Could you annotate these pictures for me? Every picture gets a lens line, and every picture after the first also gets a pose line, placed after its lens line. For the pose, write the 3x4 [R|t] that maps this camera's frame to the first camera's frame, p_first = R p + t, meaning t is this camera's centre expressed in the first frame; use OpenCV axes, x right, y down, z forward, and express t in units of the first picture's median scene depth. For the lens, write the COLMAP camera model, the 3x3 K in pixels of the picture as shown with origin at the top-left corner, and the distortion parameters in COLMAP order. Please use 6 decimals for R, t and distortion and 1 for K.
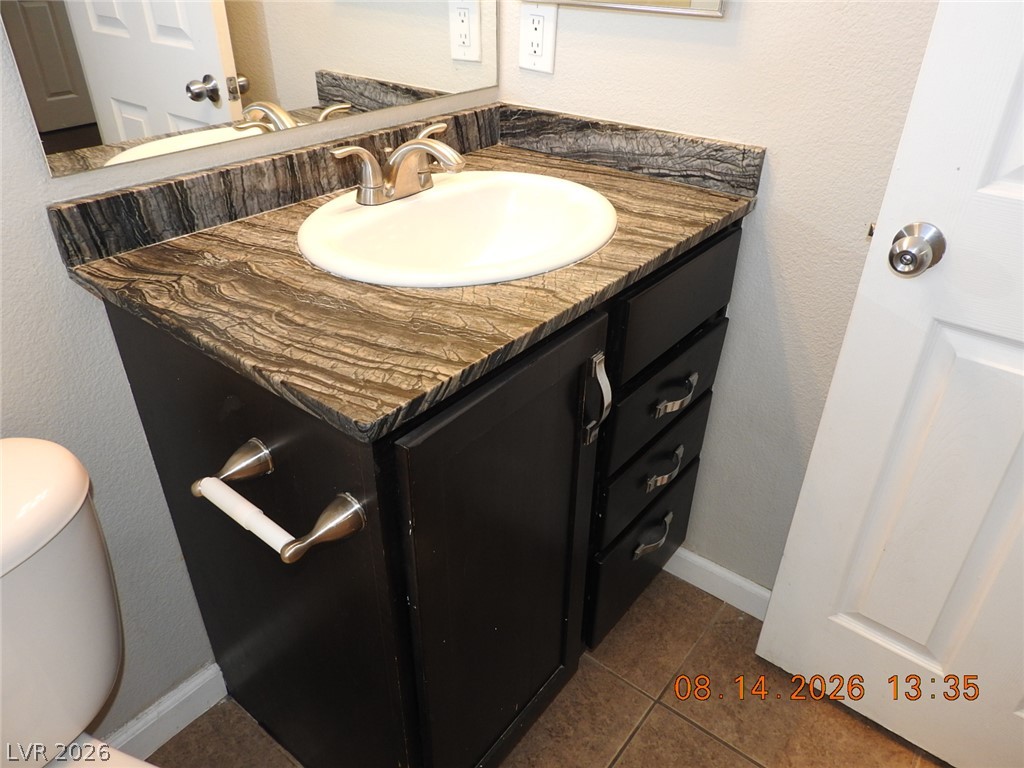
lens RADIAL K [[731.4, 0, 510.4], [0, 731.4, 385.6], [0, 0, 1]] dist [0.006854, -0.004890]
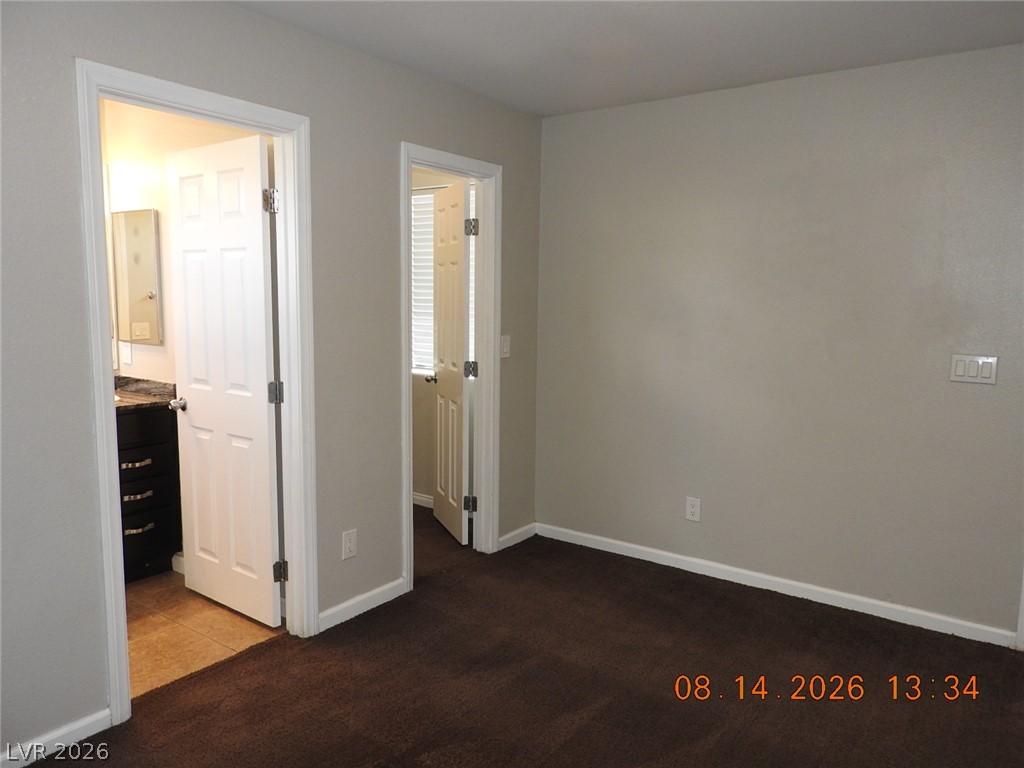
lens RADIAL K [[731.4, 0, 512.3], [0, 731.4, 388.2], [0, 0, 1]] dist [0.006854, -0.004890]
pose [[0.999185, -0.009499, 0.039238, 1.435743], [0.024867, 0.910475, -0.412816, 0.875357], [-0.031804, 0.413456, 0.909969, -1.608067]]
